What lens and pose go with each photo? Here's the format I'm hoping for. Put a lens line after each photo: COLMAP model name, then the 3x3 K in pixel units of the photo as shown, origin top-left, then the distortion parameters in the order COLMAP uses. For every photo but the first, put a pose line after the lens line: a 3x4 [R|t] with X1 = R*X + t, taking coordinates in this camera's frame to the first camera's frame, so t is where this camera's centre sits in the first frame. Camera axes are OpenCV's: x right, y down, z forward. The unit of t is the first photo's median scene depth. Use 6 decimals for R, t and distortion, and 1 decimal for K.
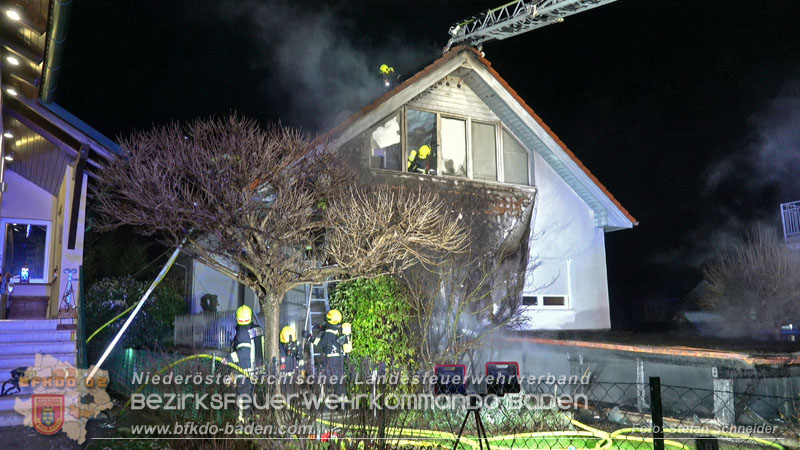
lens RADIAL K [[620.7, 0, 400.0], [0, 620.7, 225.0], [0, 0, 1]] dist [0.005031, 0.001976]
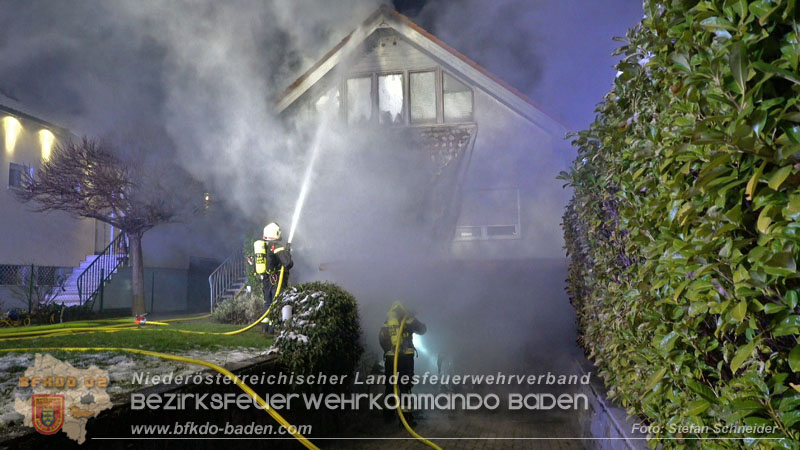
lens RADIAL K [[620.7, 0, 400.0], [0, 620.7, 225.0], [0, 0, 1]] dist [0.005031, 0.001976]
pose [[0.793438, -0.059084, -0.605777, 0.768102], [0.102557, 0.994025, 0.037376, 0.060478], [0.599949, -0.091782, 0.794756, 0.088919]]
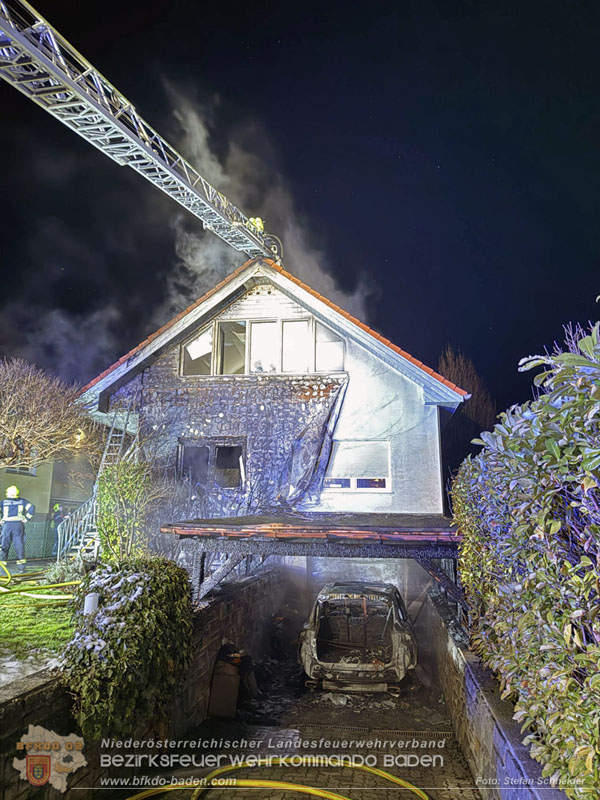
lens RADIAL K [[557.3, 0, 300.0], [0, 557.3, 400.0], [0, 0, 1]] dist [0.090166, -0.000947]
pose [[0.817308, -0.102618, -0.566989, 0.703995], [0.071081, 0.994454, -0.077522, 0.053324], [0.571799, 0.023057, 0.820069, 0.206041]]
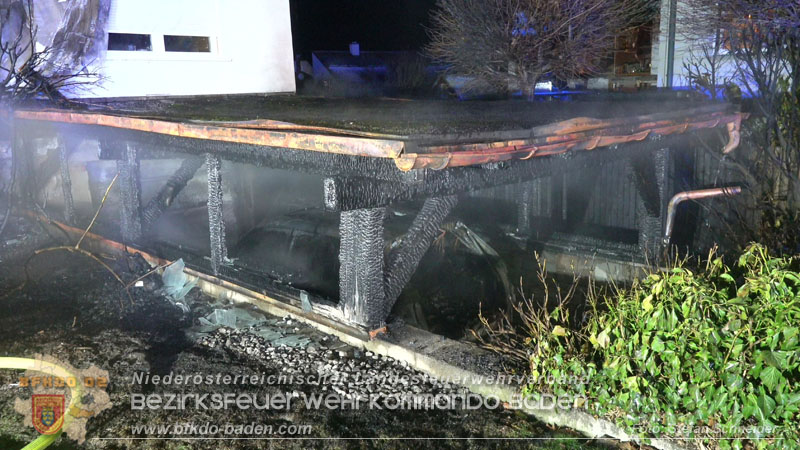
lens RADIAL K [[620.7, 0, 400.0], [0, 620.7, 225.0], [0, 0, 1]] dist [0.005031, 0.001976]
pose [[0.949092, -0.084612, 0.303423, 0.255974], [-0.027570, 0.937240, 0.347594, 0.078112], [-0.313791, -0.338264, 0.887194, 0.397159]]
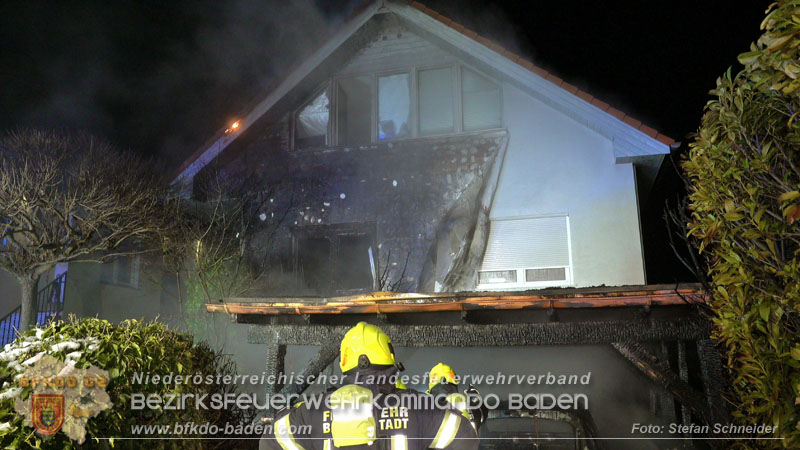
lens RADIAL K [[620.7, 0, 400.0], [0, 620.7, 225.0], [0, 0, 1]] dist [0.005031, 0.001976]
pose [[0.745132, -0.140981, -0.651845, 0.629712], [0.107400, 0.990010, -0.091348, 0.117867], [0.658212, -0.001942, 0.752830, 0.352500]]
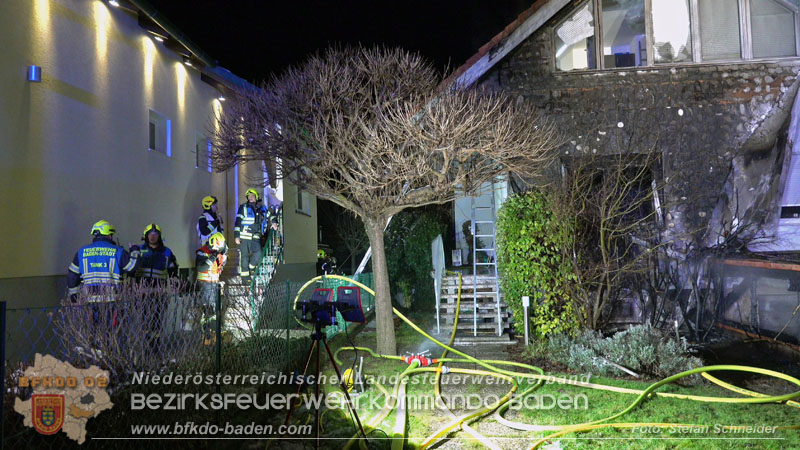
lens RADIAL K [[620.7, 0, 400.0], [0, 620.7, 225.0], [0, 0, 1]] dist [0.005031, 0.001976]
pose [[0.833829, -0.042099, -0.550415, 0.224311], [0.105723, 0.990809, 0.084378, 0.023845], [0.541804, -0.128548, 0.830616, 0.111143]]
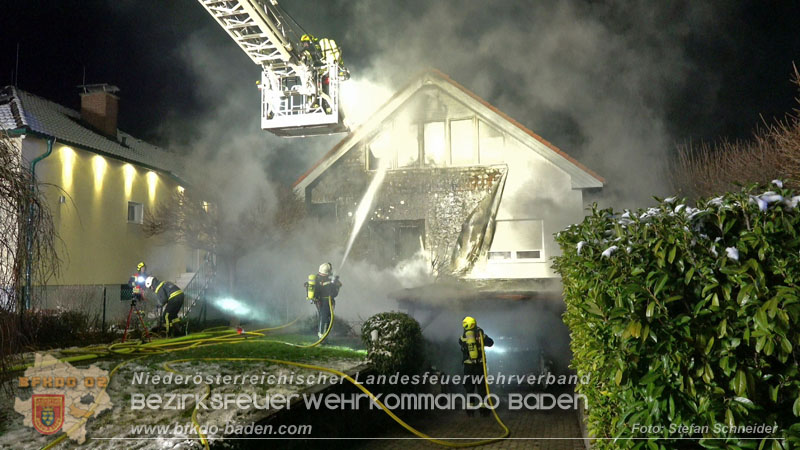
lens RADIAL K [[620.7, 0, 400.0], [0, 620.7, 225.0], [0, 0, 1]] dist [0.005031, 0.001976]
pose [[0.761219, -0.057879, -0.645907, 0.883140], [0.107725, 0.993457, 0.037934, -0.009165], [0.639485, -0.098456, 0.762473, -0.089198]]
